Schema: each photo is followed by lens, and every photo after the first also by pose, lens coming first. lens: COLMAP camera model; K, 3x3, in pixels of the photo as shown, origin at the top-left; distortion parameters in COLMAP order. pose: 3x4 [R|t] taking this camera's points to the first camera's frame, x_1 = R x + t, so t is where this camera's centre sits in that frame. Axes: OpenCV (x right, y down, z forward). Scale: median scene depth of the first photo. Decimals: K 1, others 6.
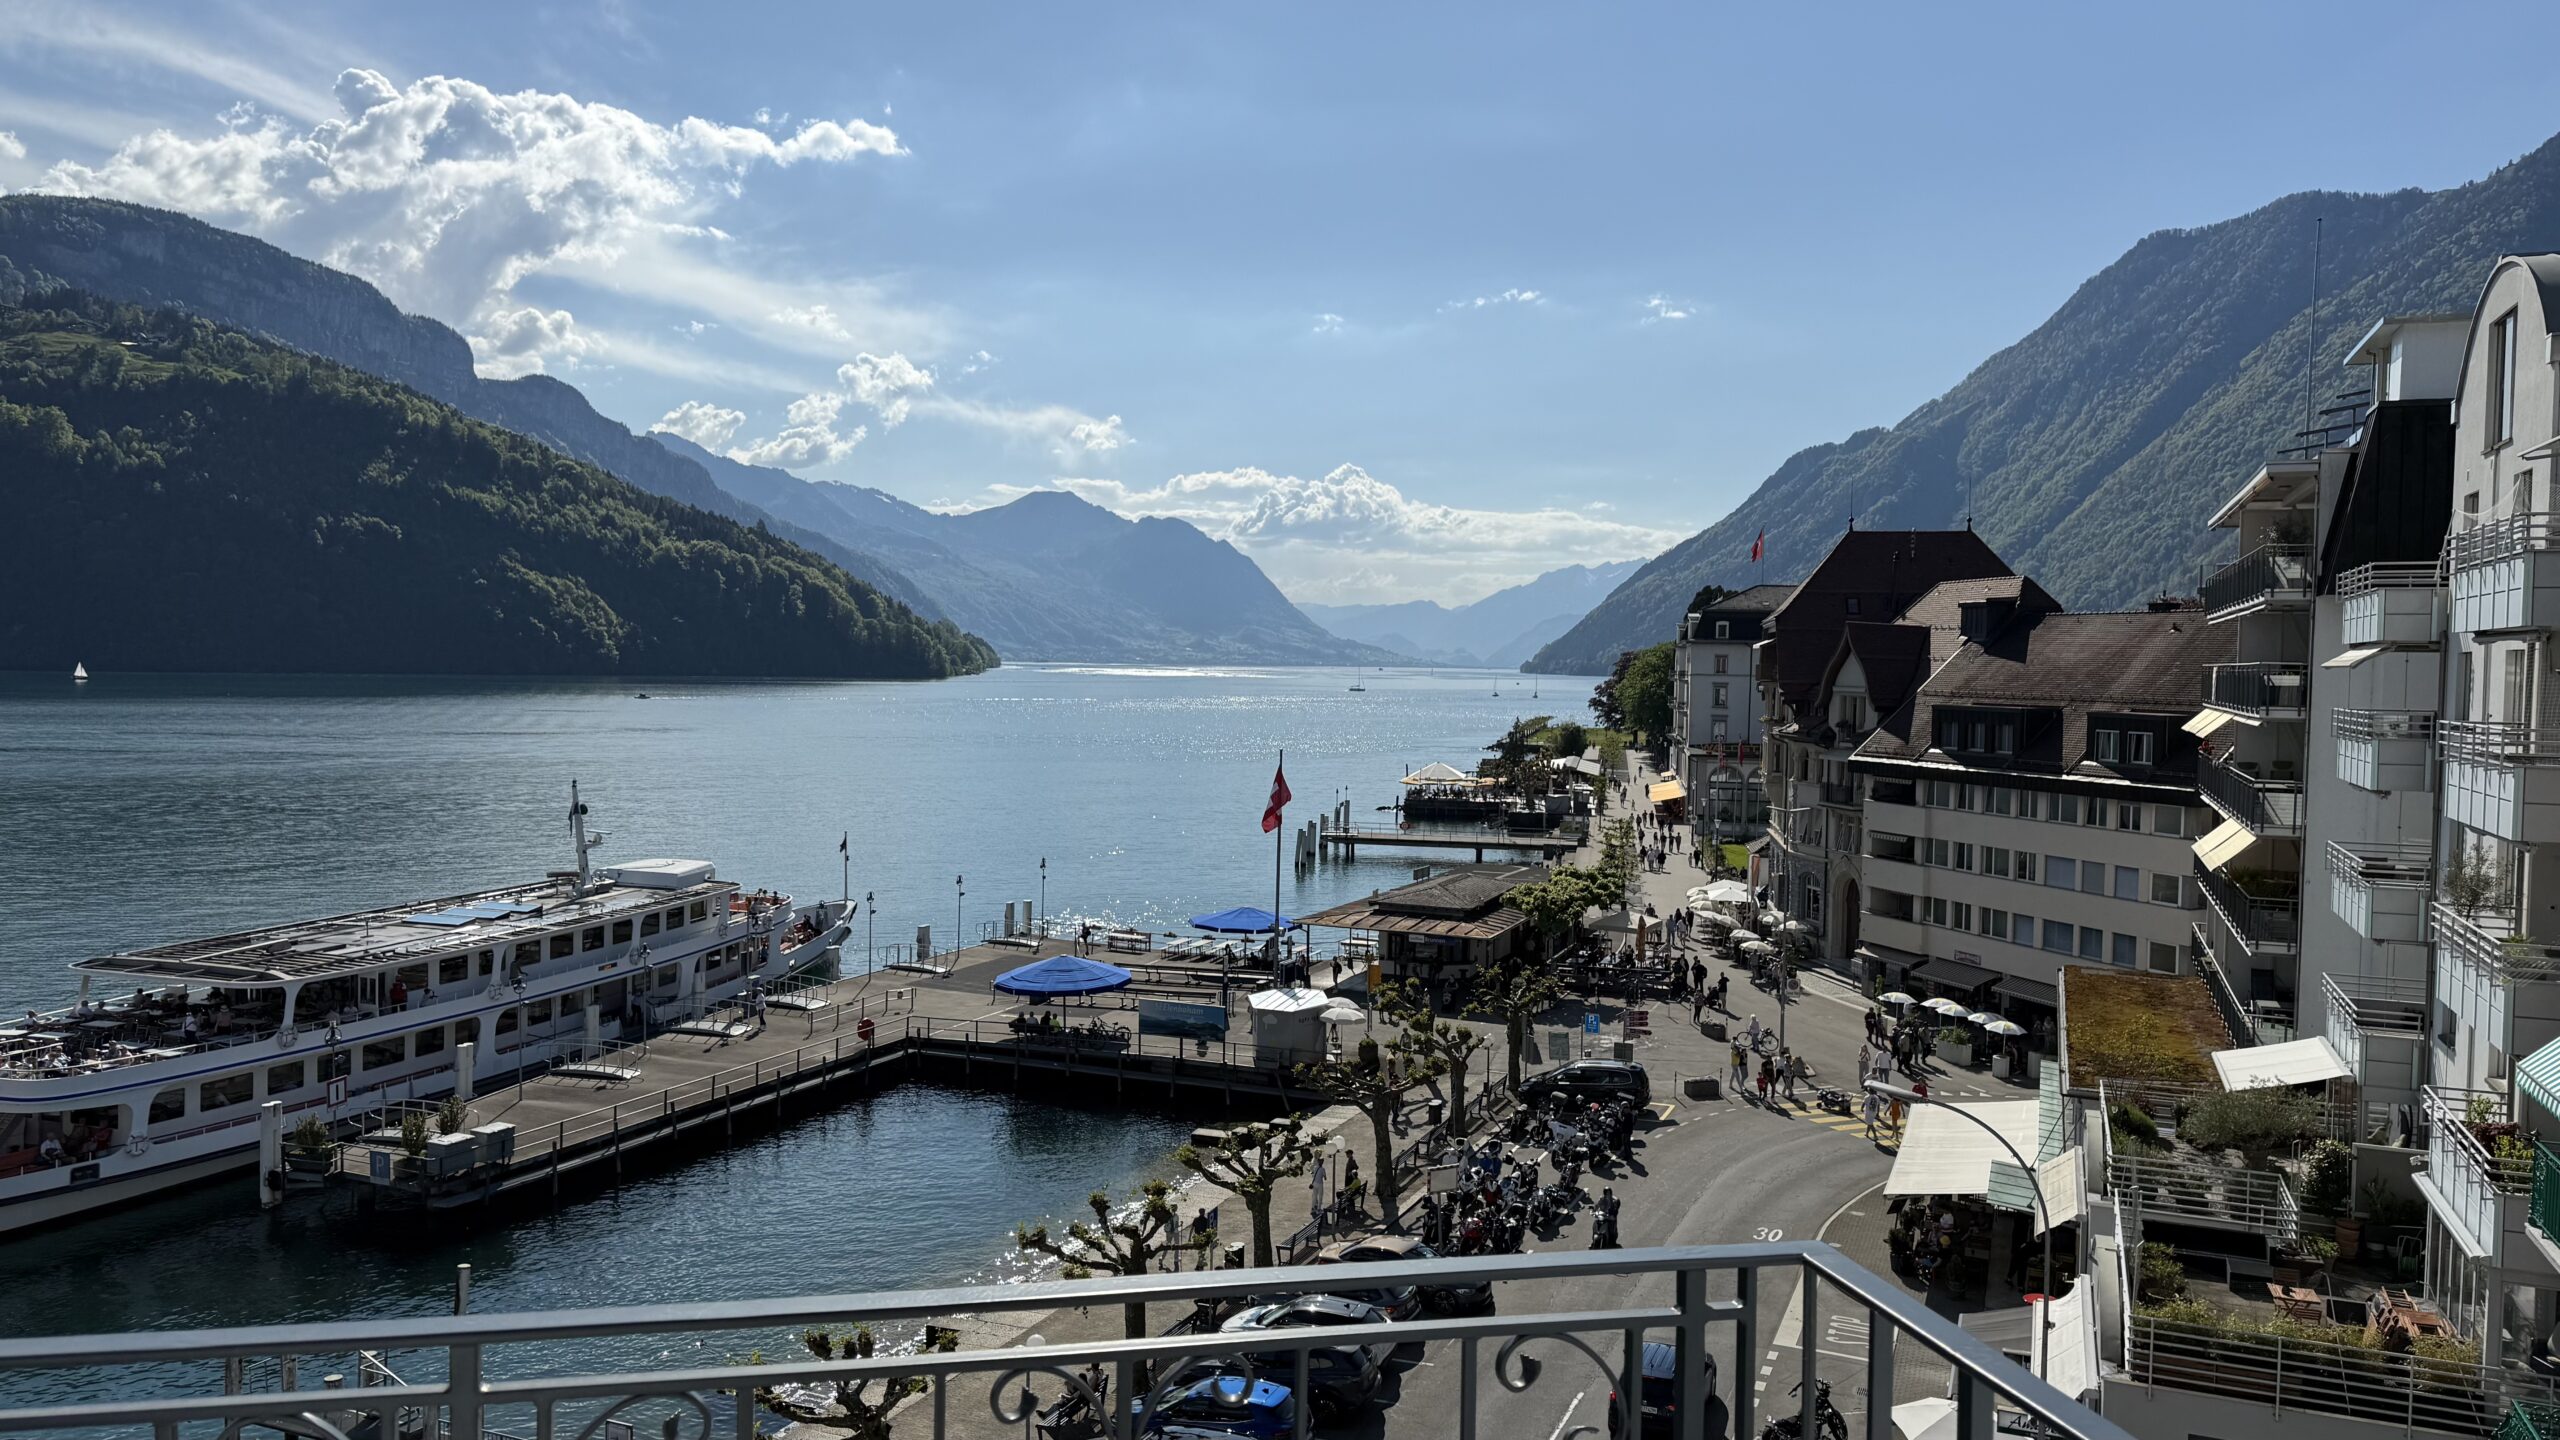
lens RADIAL K [[1788.8, 0, 1285.4], [0, 1788.8, 720.0], [0, 0, 1]] dist [0.119902, -0.164611]
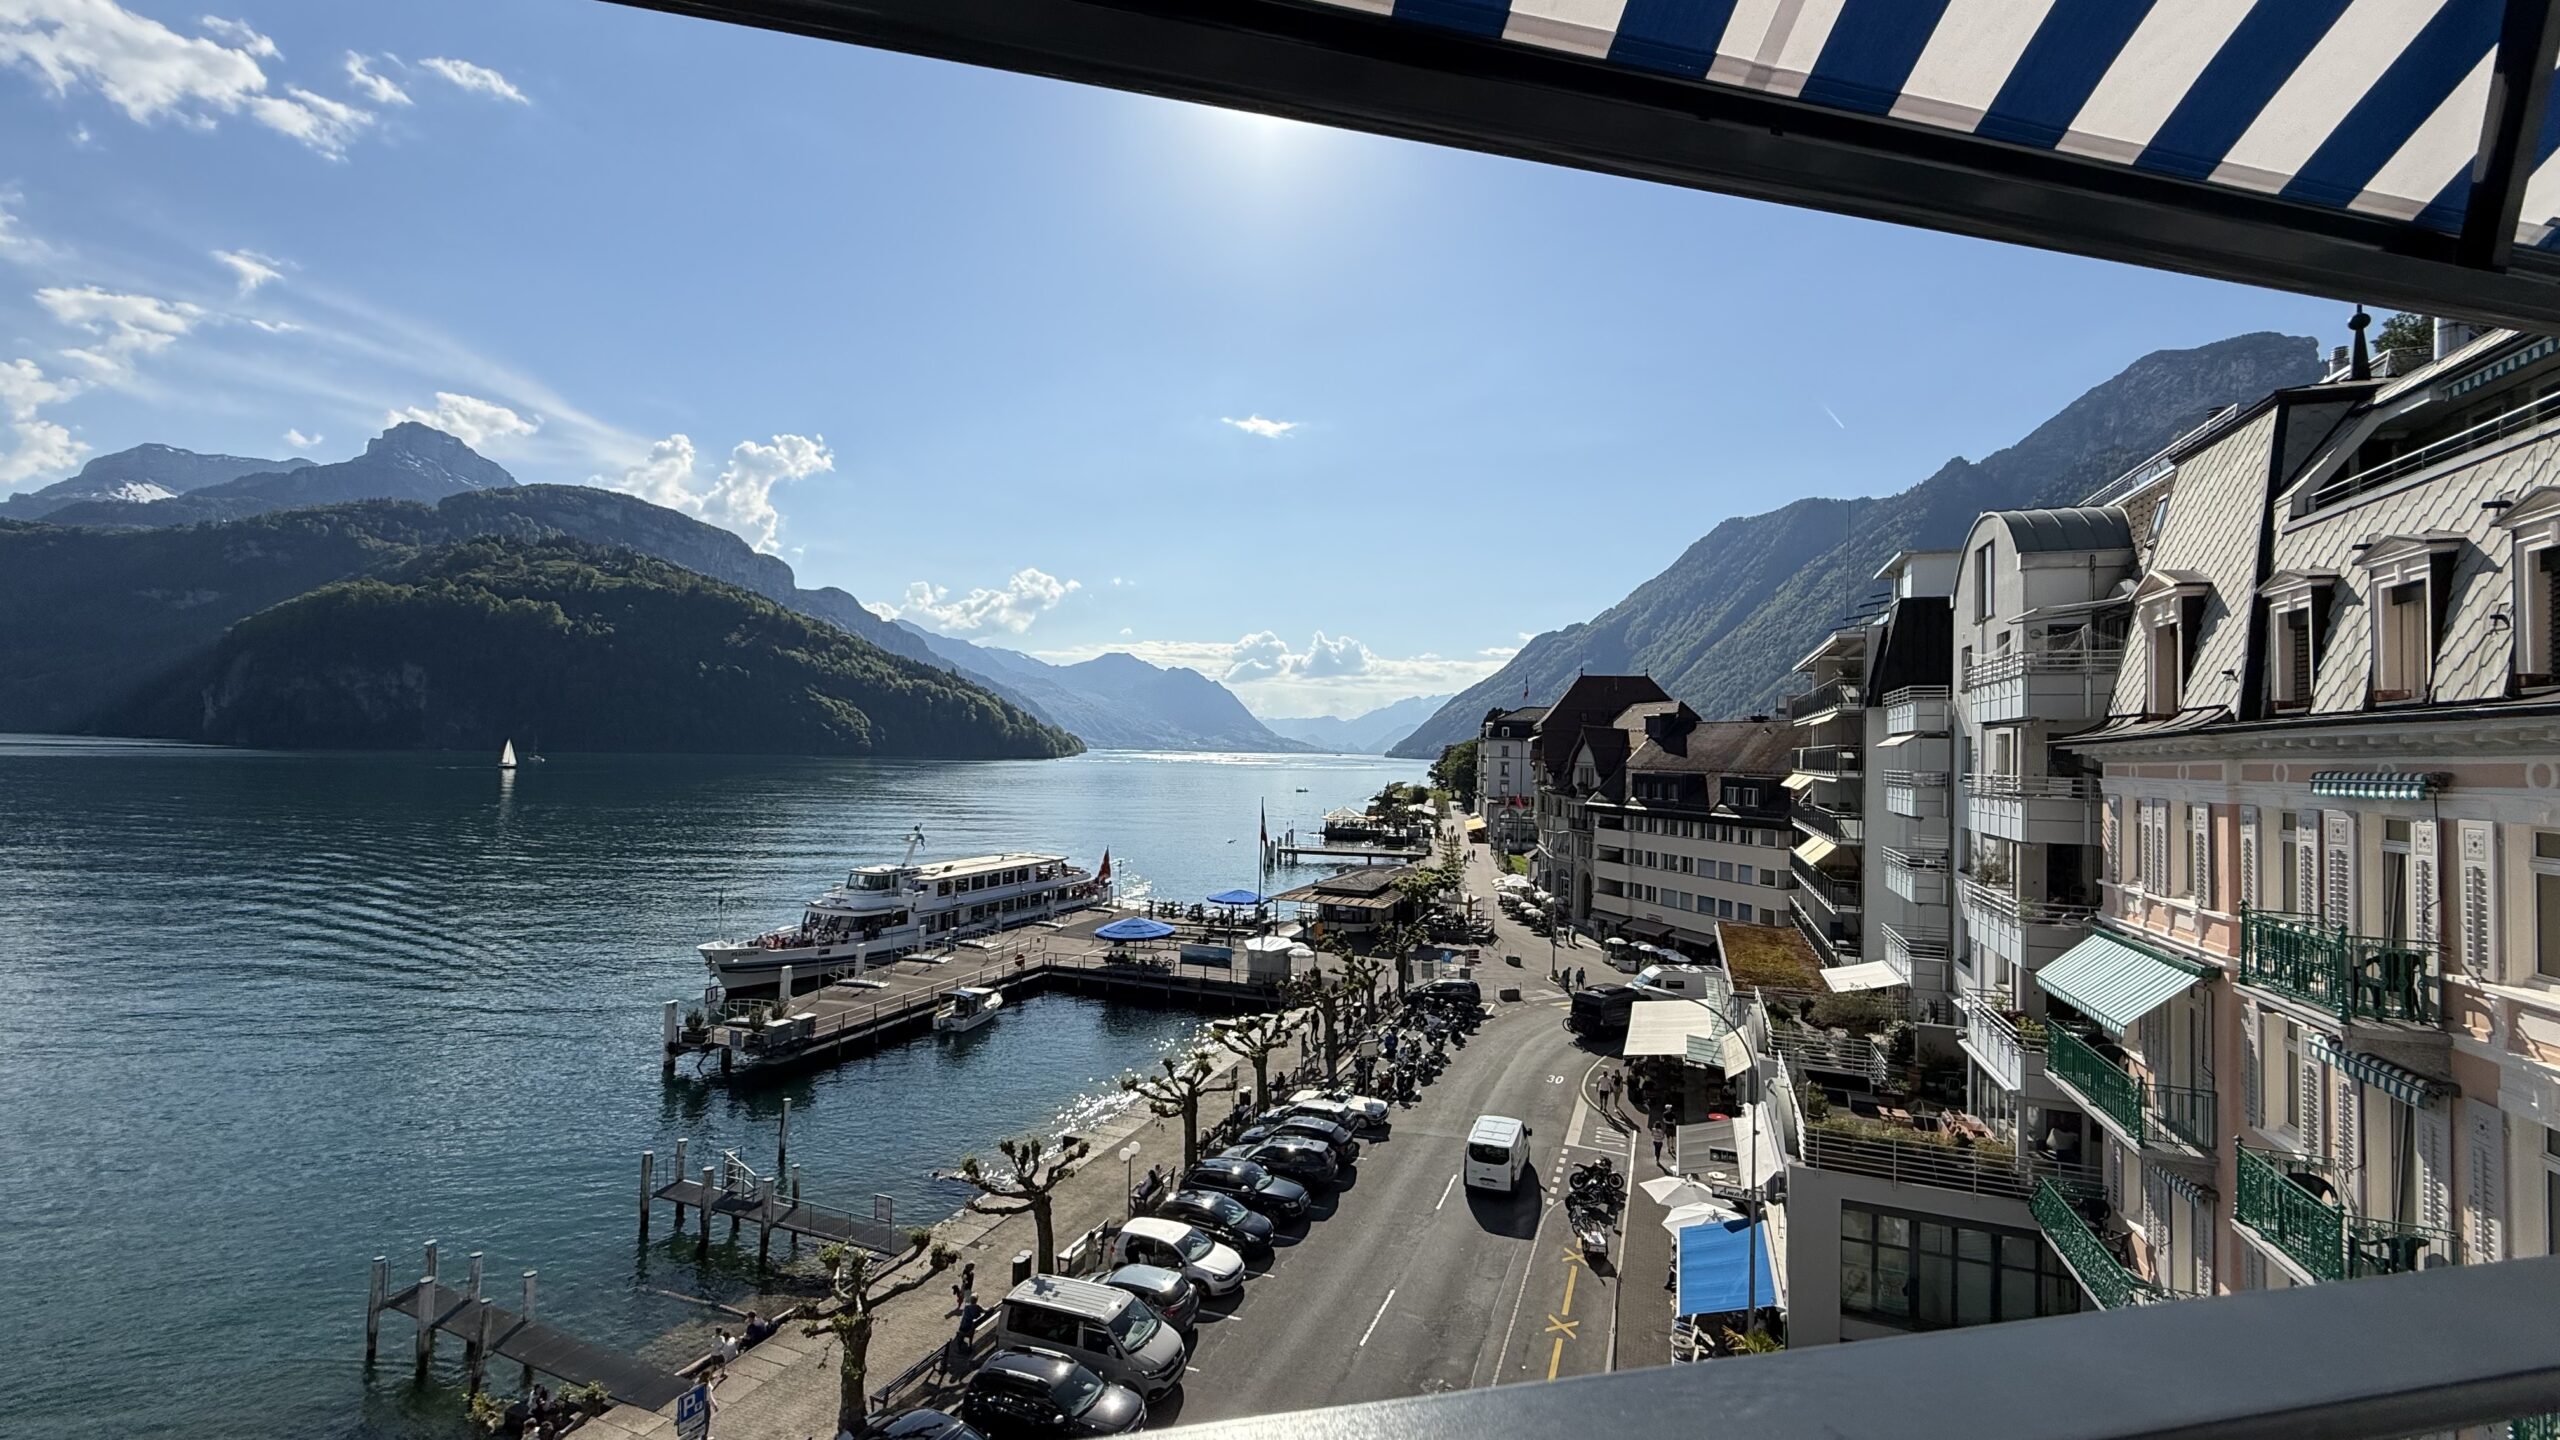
lens RADIAL K [[1025.5, 0, 1275.3], [0, 1025.5, 723.2], [0, 0, 1]] dist [-0.001901, 0.002777]
pose [[0.999667, 0.006547, 0.024972, -0.016580], [-0.005052, 0.998219, -0.059446, 0.004826], [-0.025317, 0.059300, 0.997919, 0.016507]]
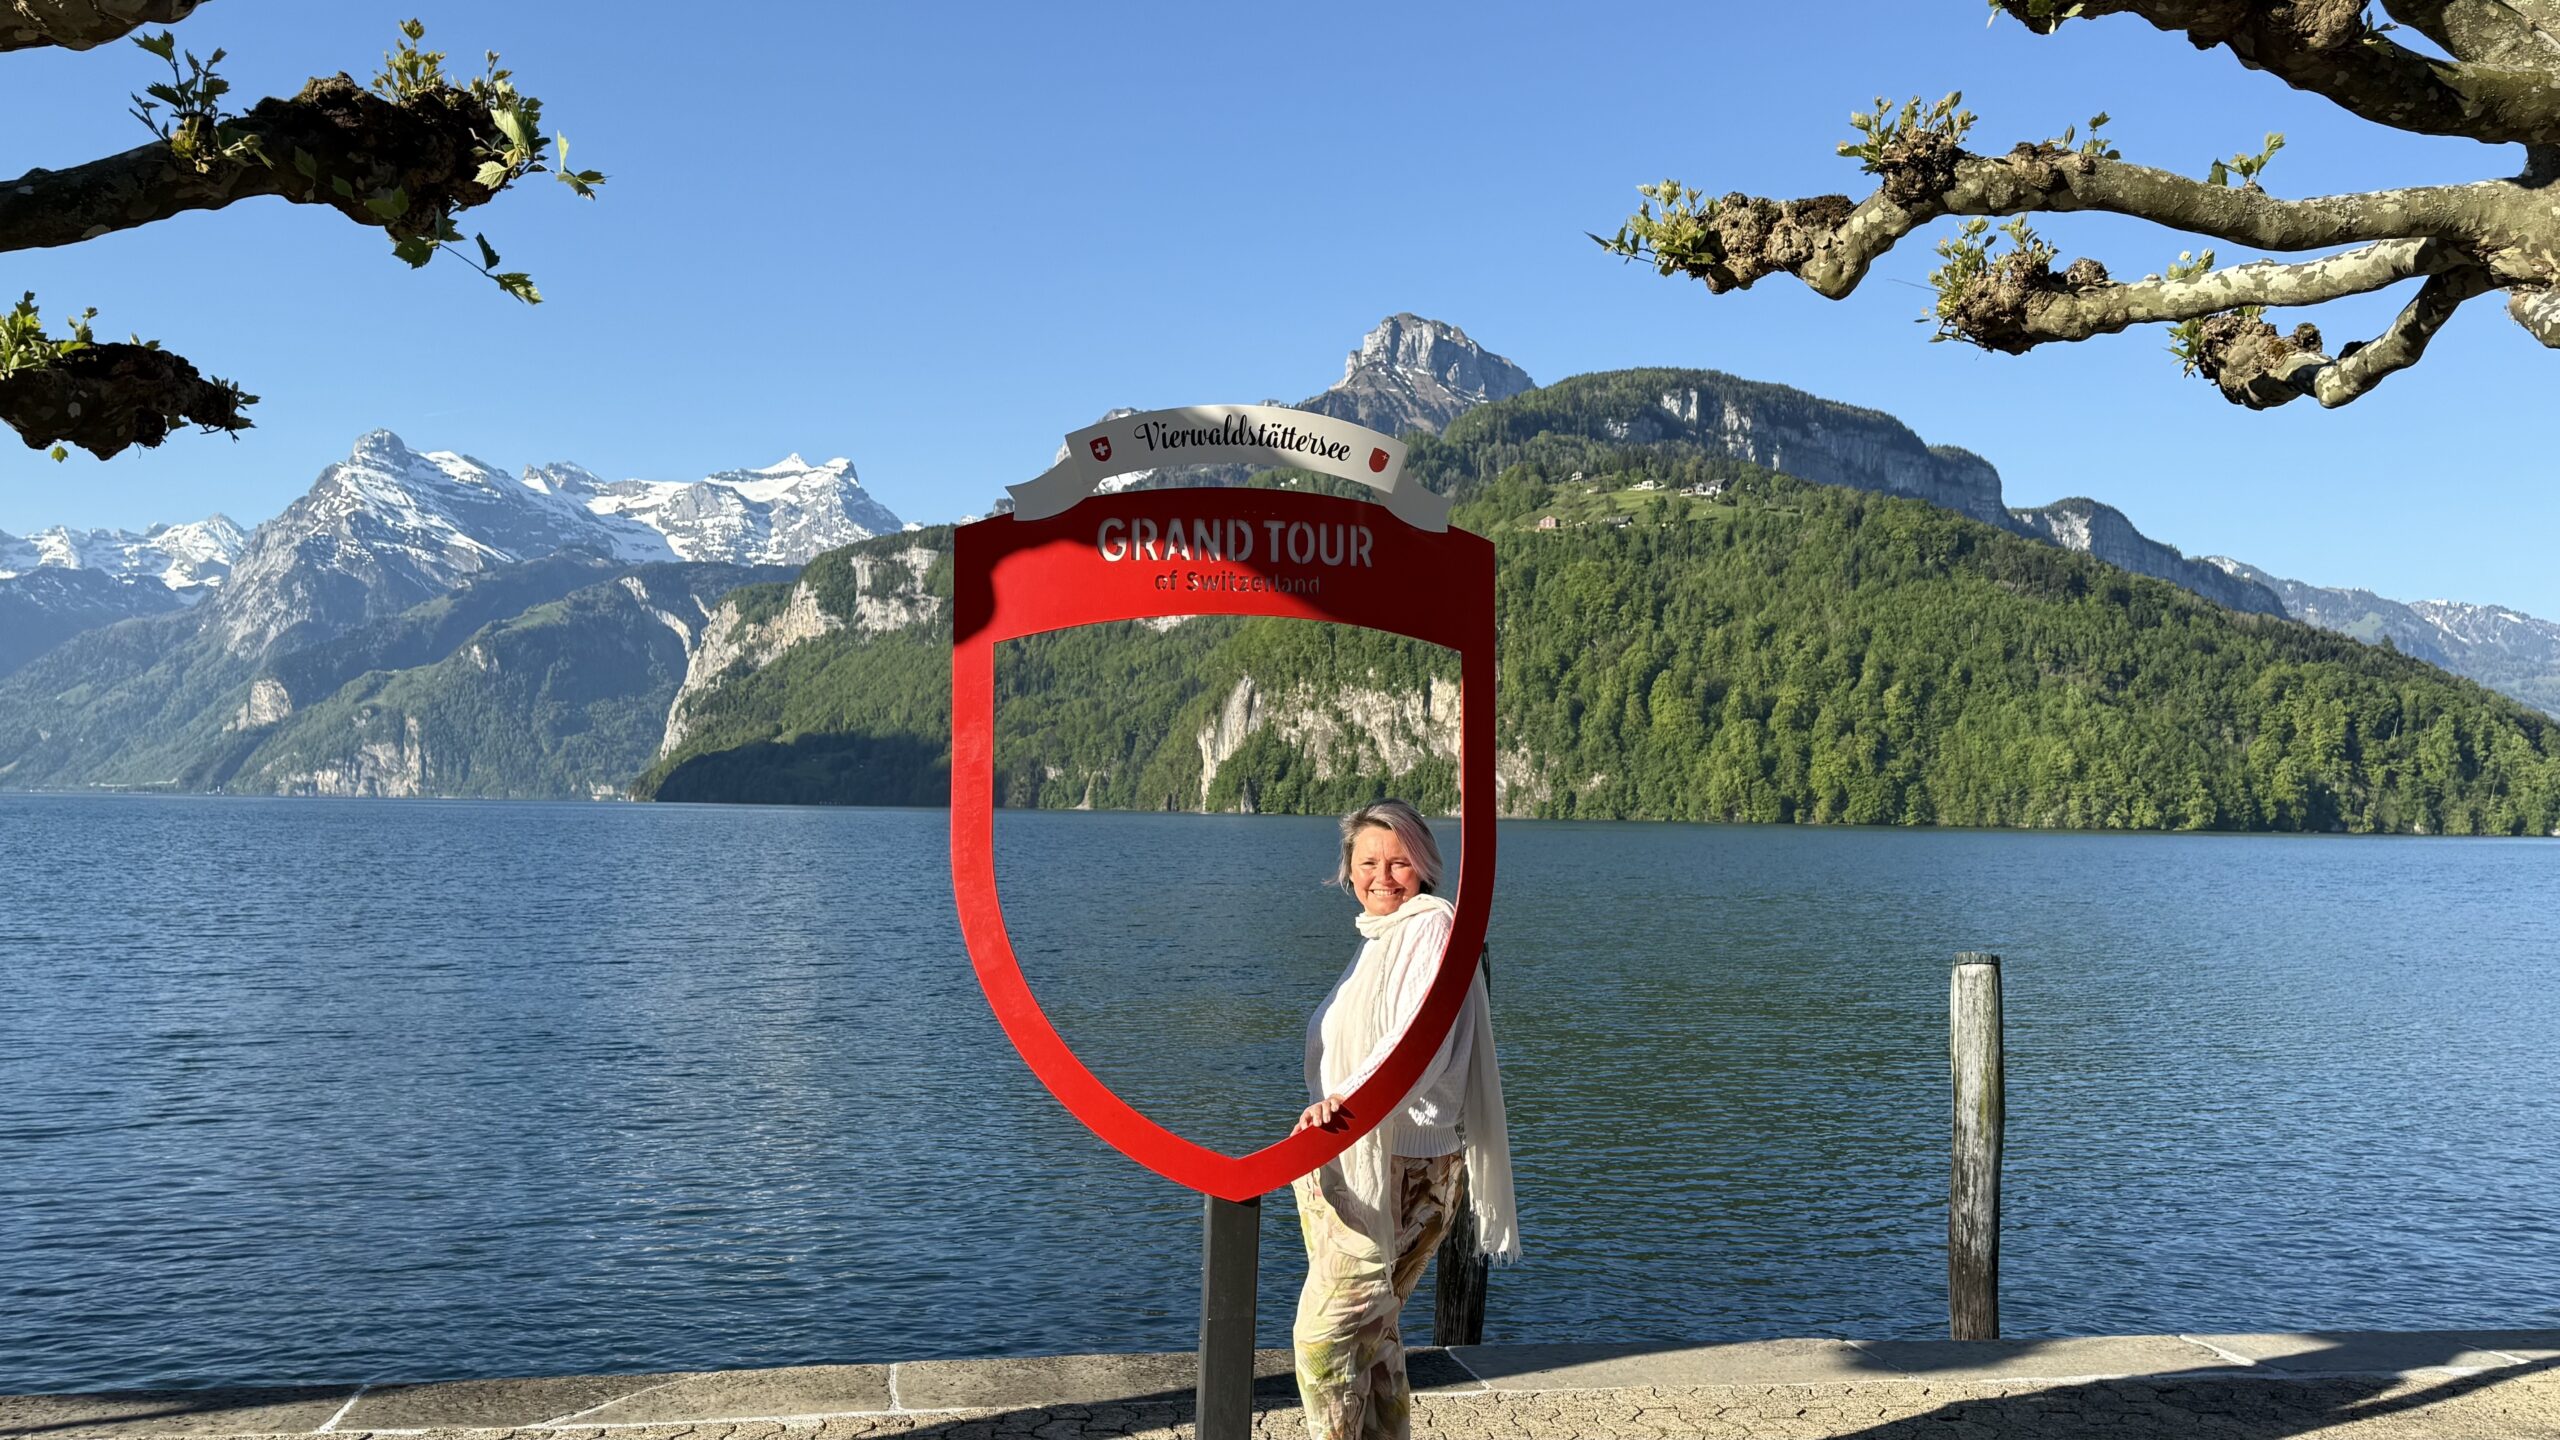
lens RADIAL K [[2117.9, 0, 1270.8], [0, 2117.9, 733.7], [0, 0, 1]] dist [0.199070, -0.436927]
pose [[0.746391, -0.033356, -0.664671, -0.544144], [-0.023337, 0.996817, -0.076231, 0.202451], [0.665098, 0.072409, 0.743237, 0.058672]]
